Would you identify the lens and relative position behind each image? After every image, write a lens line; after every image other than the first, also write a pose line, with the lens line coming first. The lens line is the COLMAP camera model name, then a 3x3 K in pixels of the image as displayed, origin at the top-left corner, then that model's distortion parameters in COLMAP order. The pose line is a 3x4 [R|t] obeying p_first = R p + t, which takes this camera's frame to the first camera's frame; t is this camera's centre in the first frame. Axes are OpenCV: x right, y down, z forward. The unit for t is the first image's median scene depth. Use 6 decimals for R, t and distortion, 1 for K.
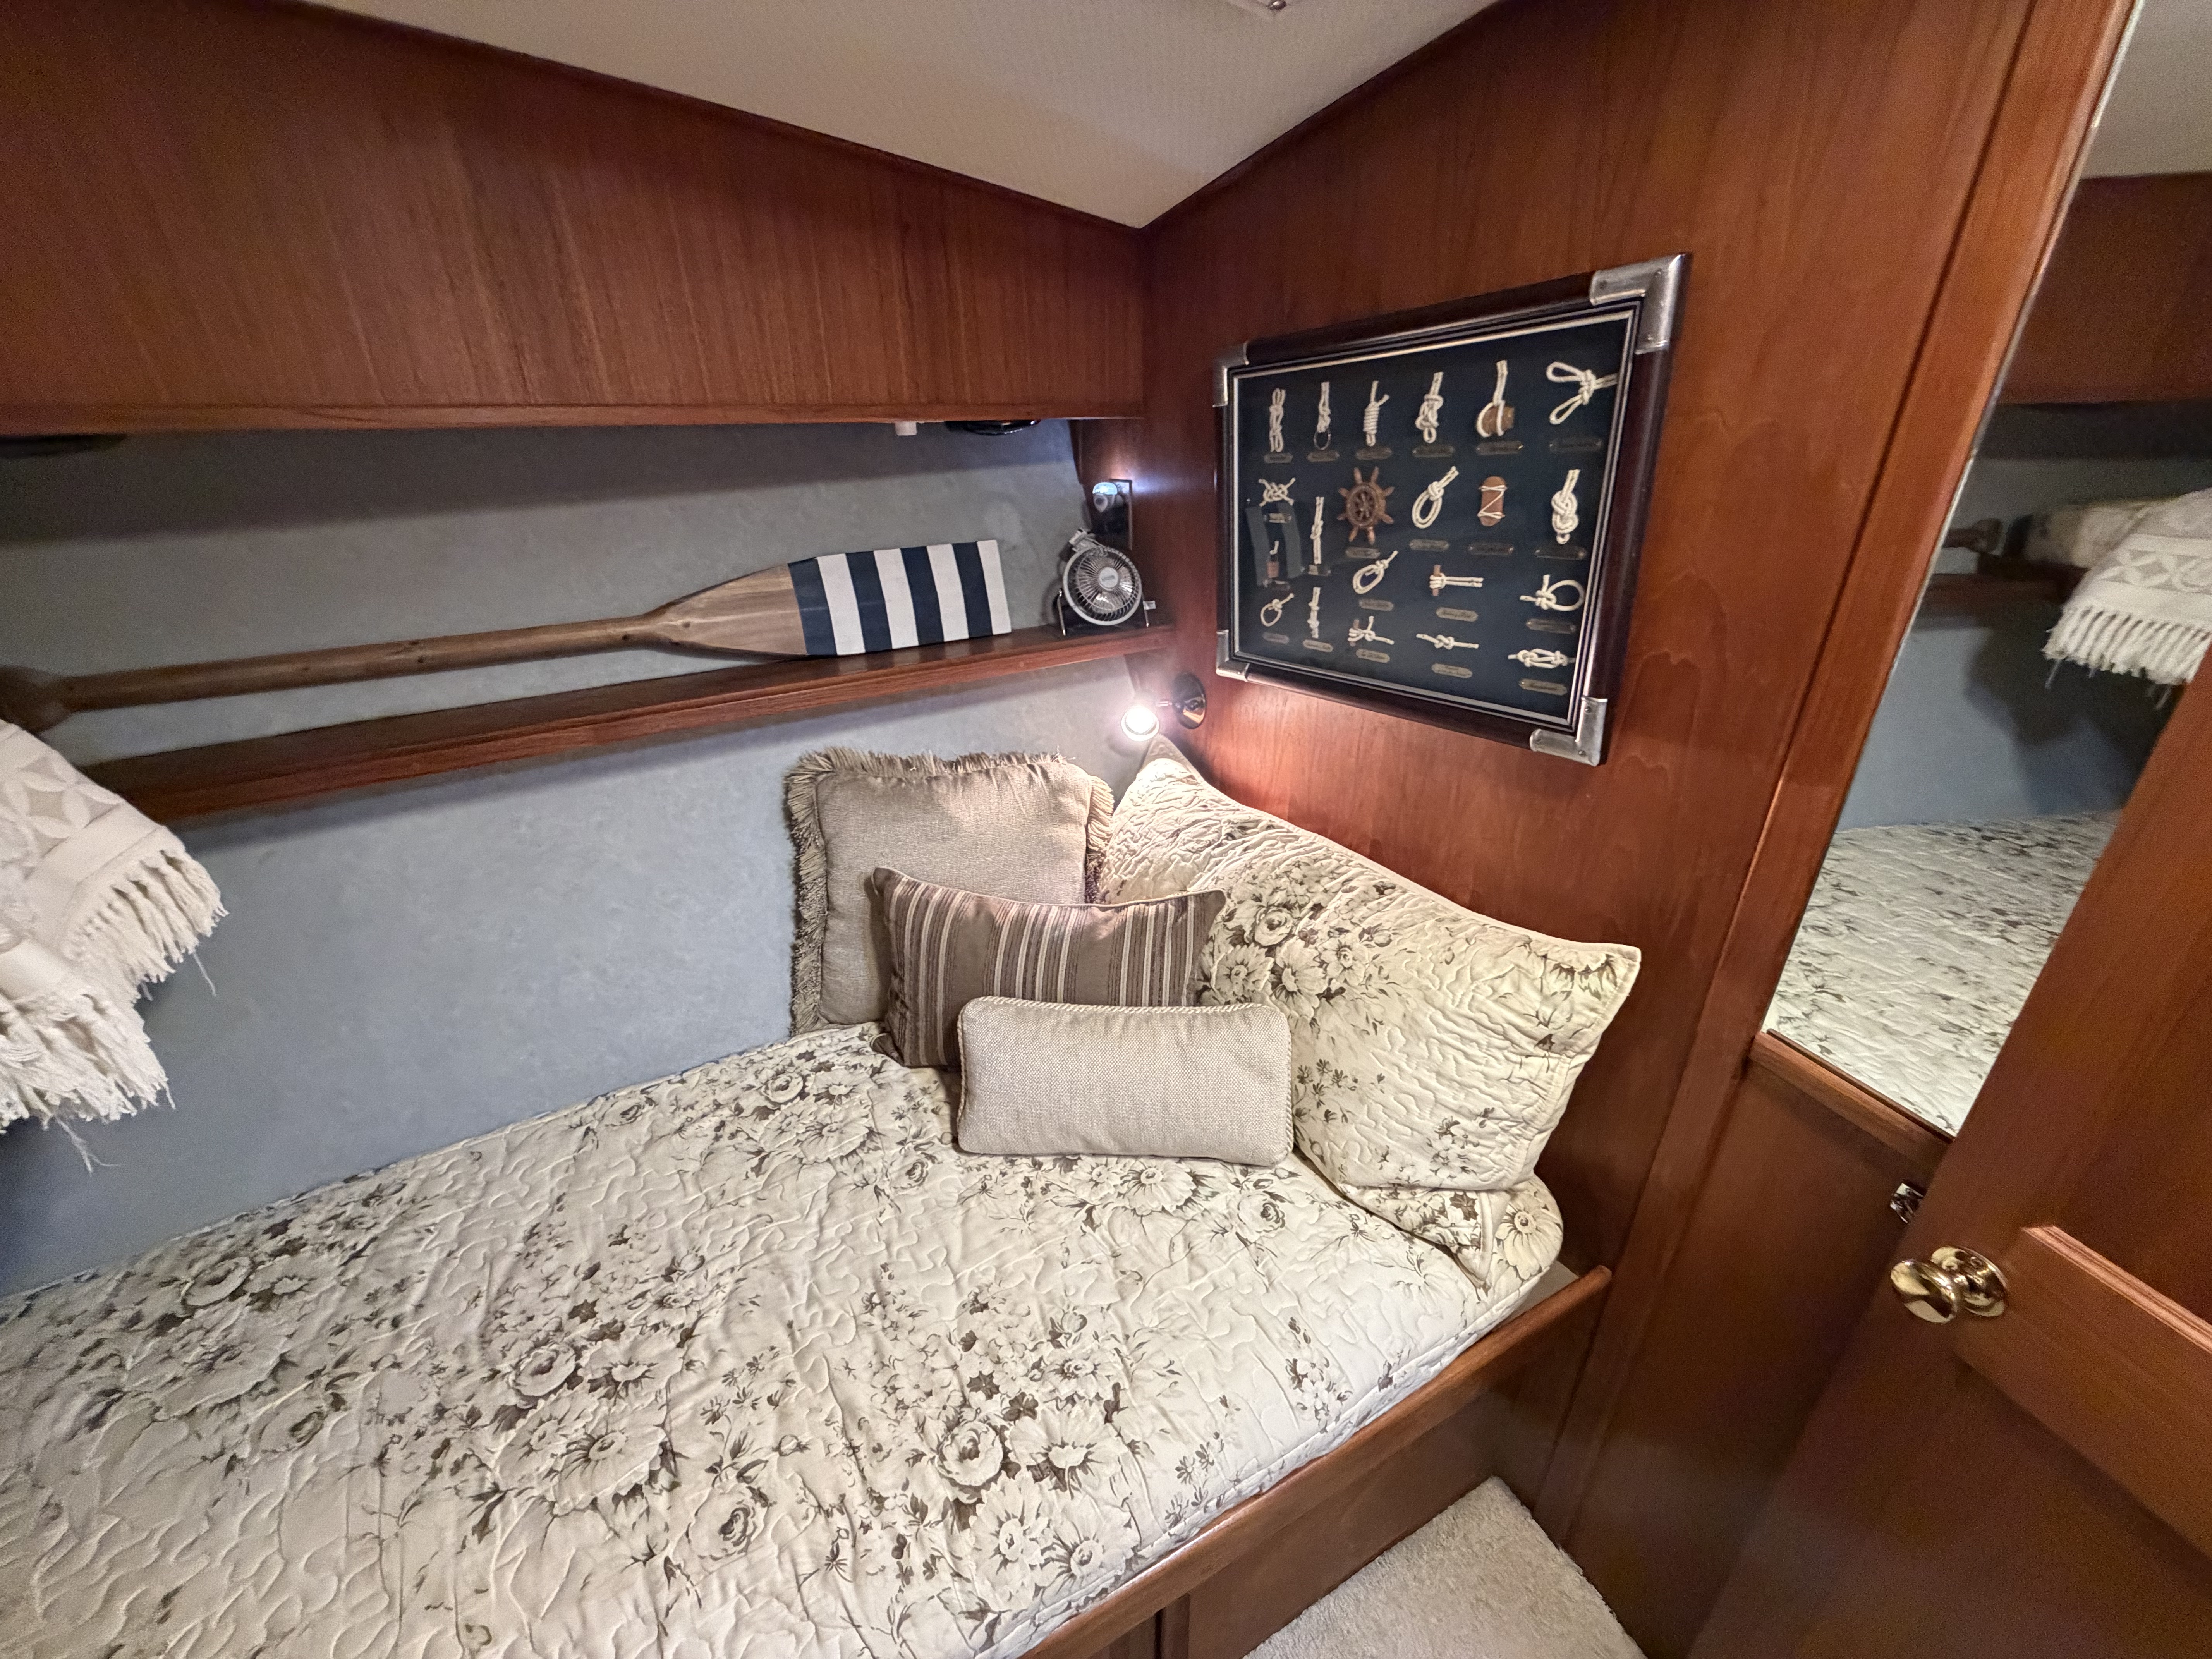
lens RADIAL K [[876.9, 0, 1098.4], [0, 876.9, 829.2], [0, 0, 1]] dist [-0.001056, -0.000051]
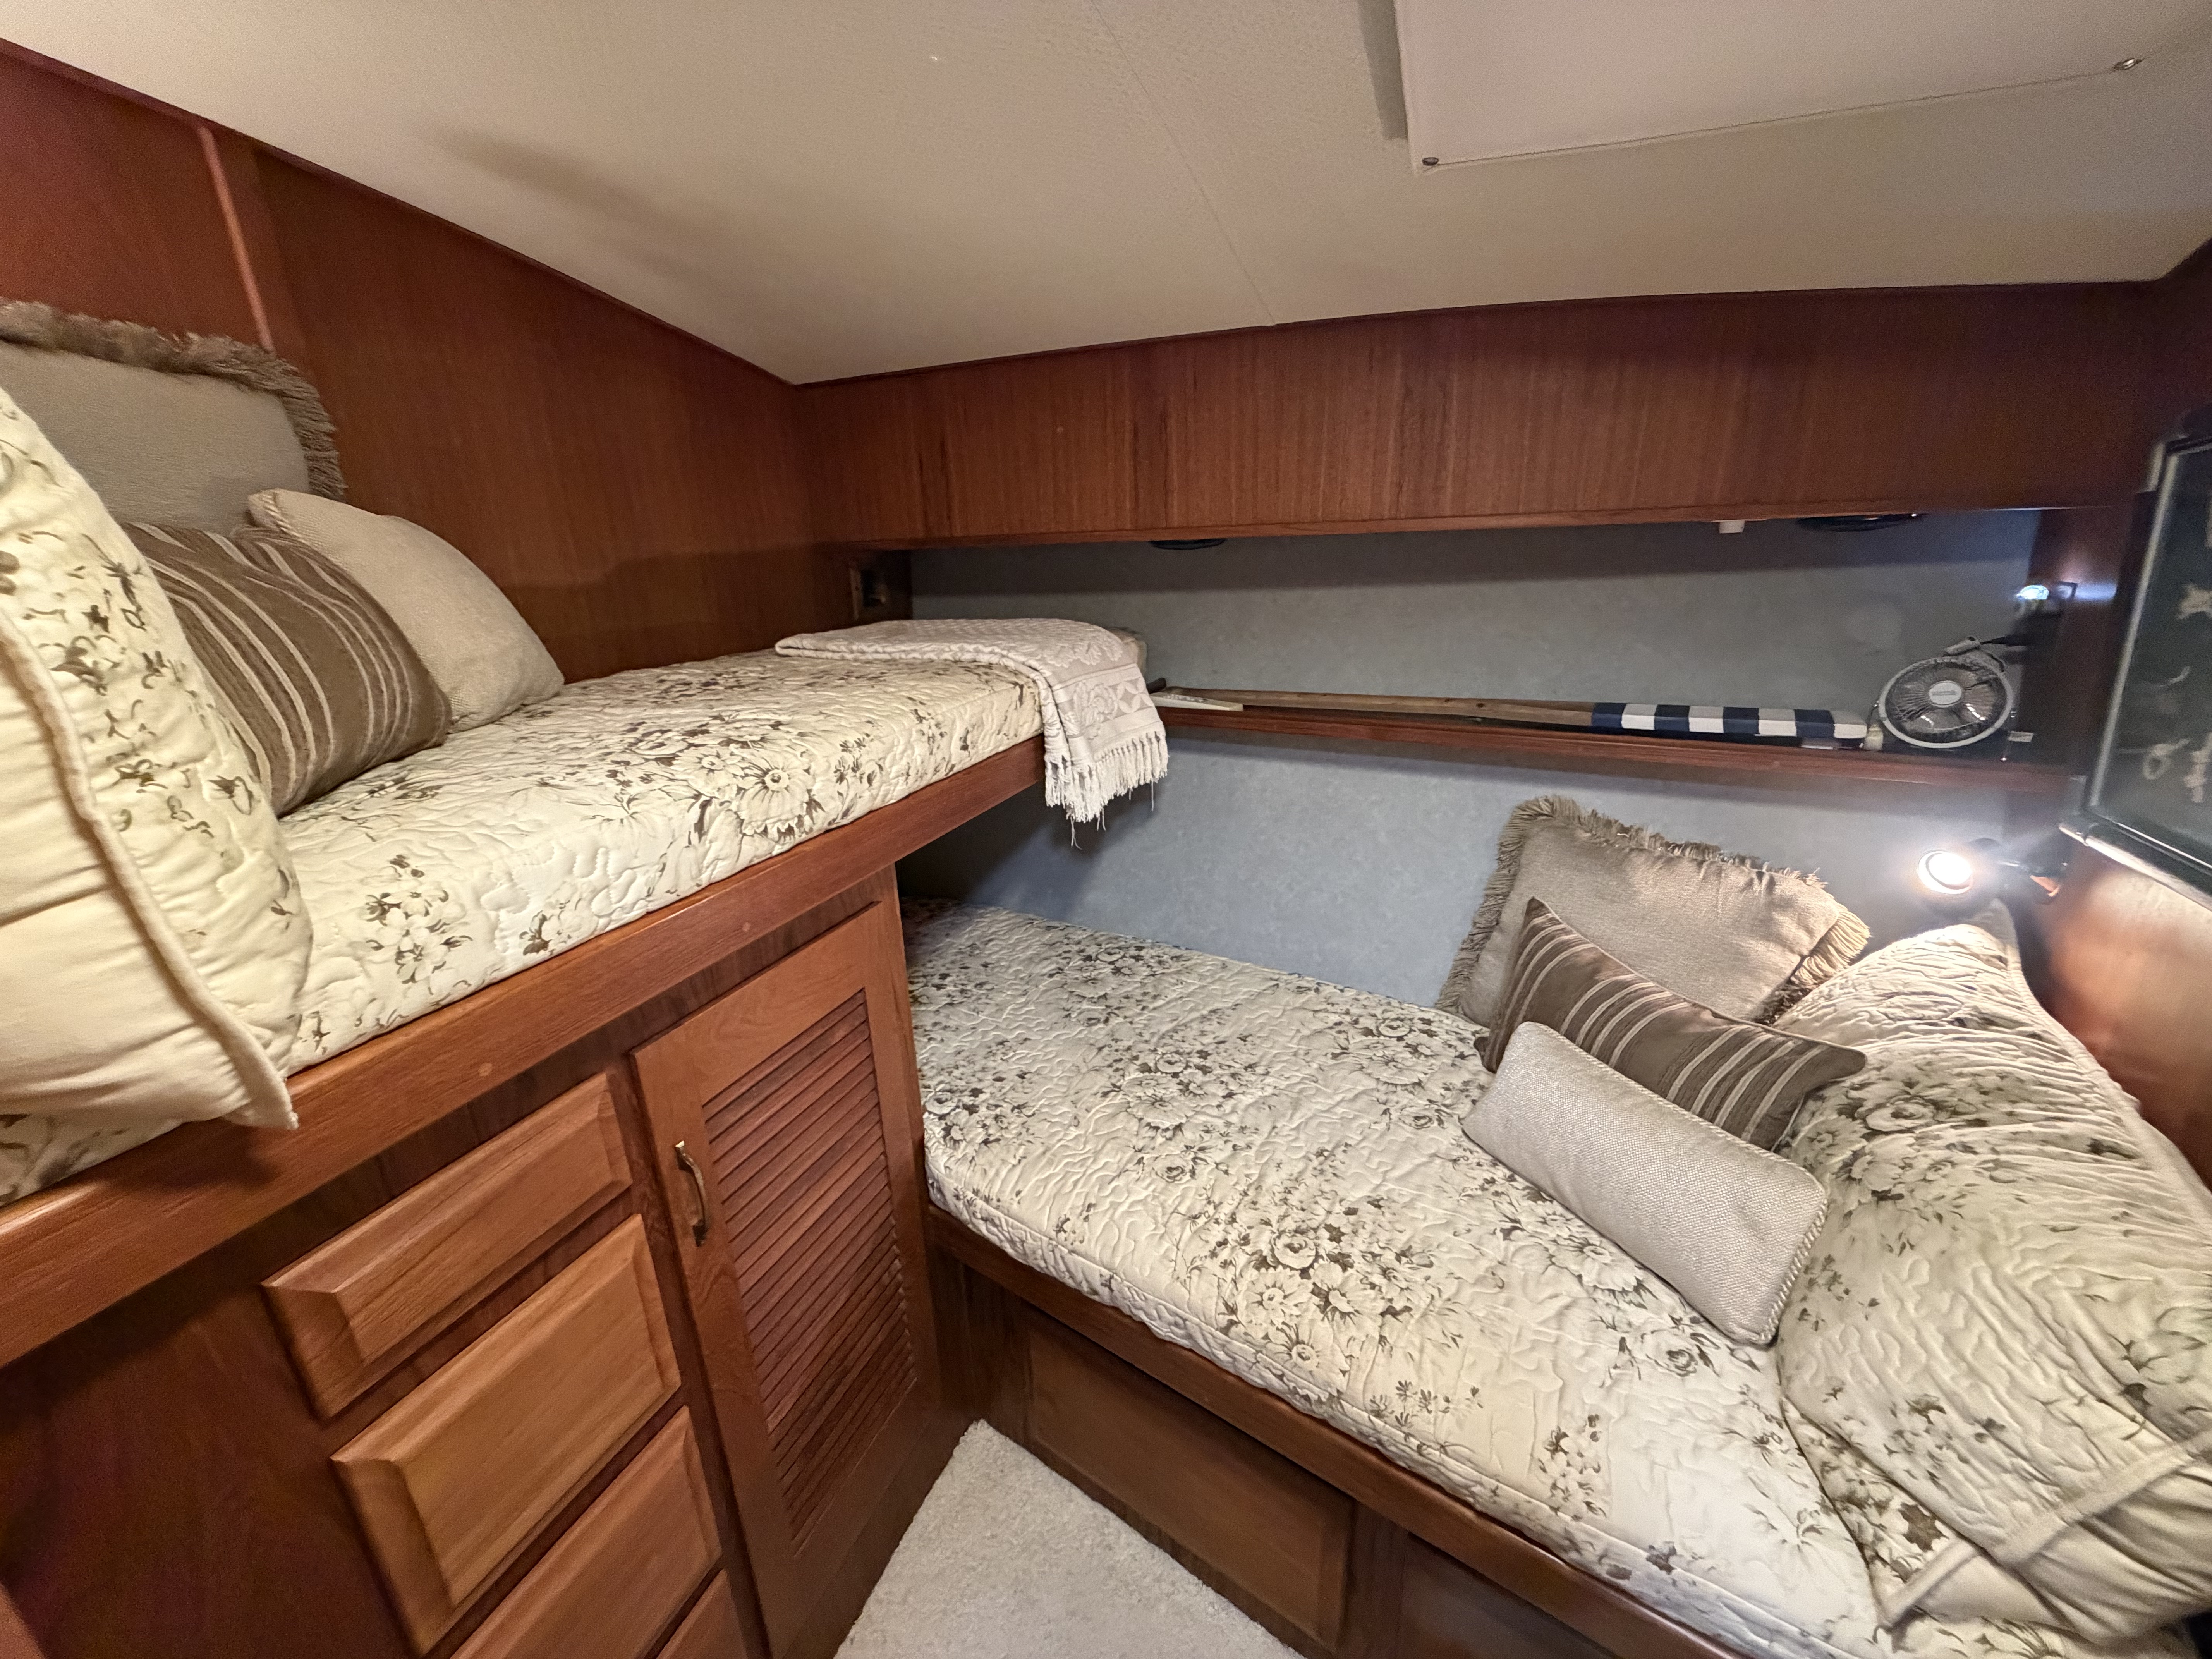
lens RADIAL K [[876.9, 0, 1098.4], [0, 876.9, 829.2], [0, 0, 1]] dist [-0.001056, -0.000051]
pose [[0.446806, 0.272924, -0.851984, 0.587870], [-0.354568, 0.928365, 0.111445, 0.046012], [0.821368, 0.252292, 0.511569, -0.101012]]
